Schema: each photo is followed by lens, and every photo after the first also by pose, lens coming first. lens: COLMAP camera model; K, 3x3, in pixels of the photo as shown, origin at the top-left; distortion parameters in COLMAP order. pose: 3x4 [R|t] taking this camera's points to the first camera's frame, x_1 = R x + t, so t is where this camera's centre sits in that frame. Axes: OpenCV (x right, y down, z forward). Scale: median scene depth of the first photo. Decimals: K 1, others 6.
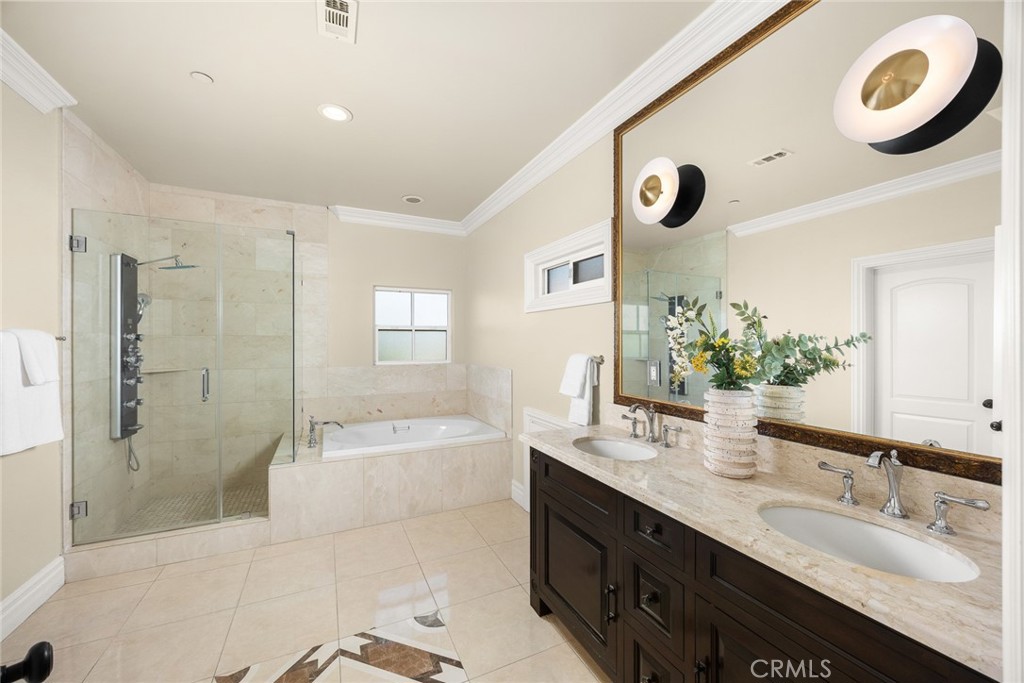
lens RADIAL K [[415.7, 0, 511.8], [0, 415.7, 343.9], [0, 0, 1]] dist [0.000344, 0.001052]
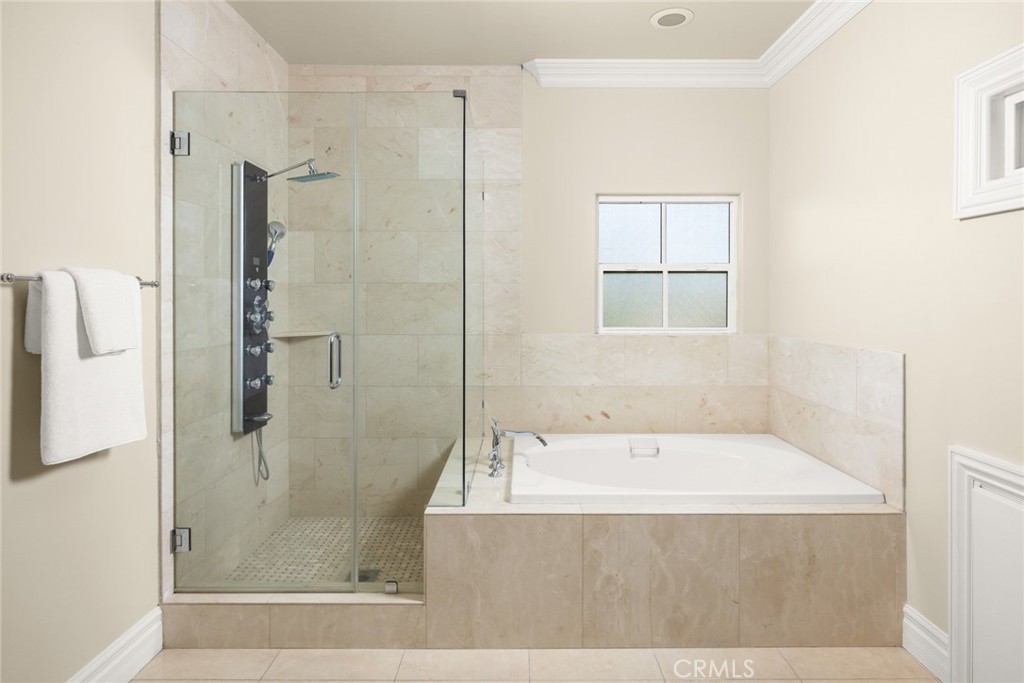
lens RADIAL K [[590.5, 0, 516.1], [0, 590.5, 304.3], [0, 0, 1]] dist [0.006935, 0.000928]
pose [[0.908112, 0.004328, -0.418704, -0.119885], [-0.003163, 0.999989, 0.003476, 0.010629], [0.418715, -0.001833, 0.908116, 0.285960]]
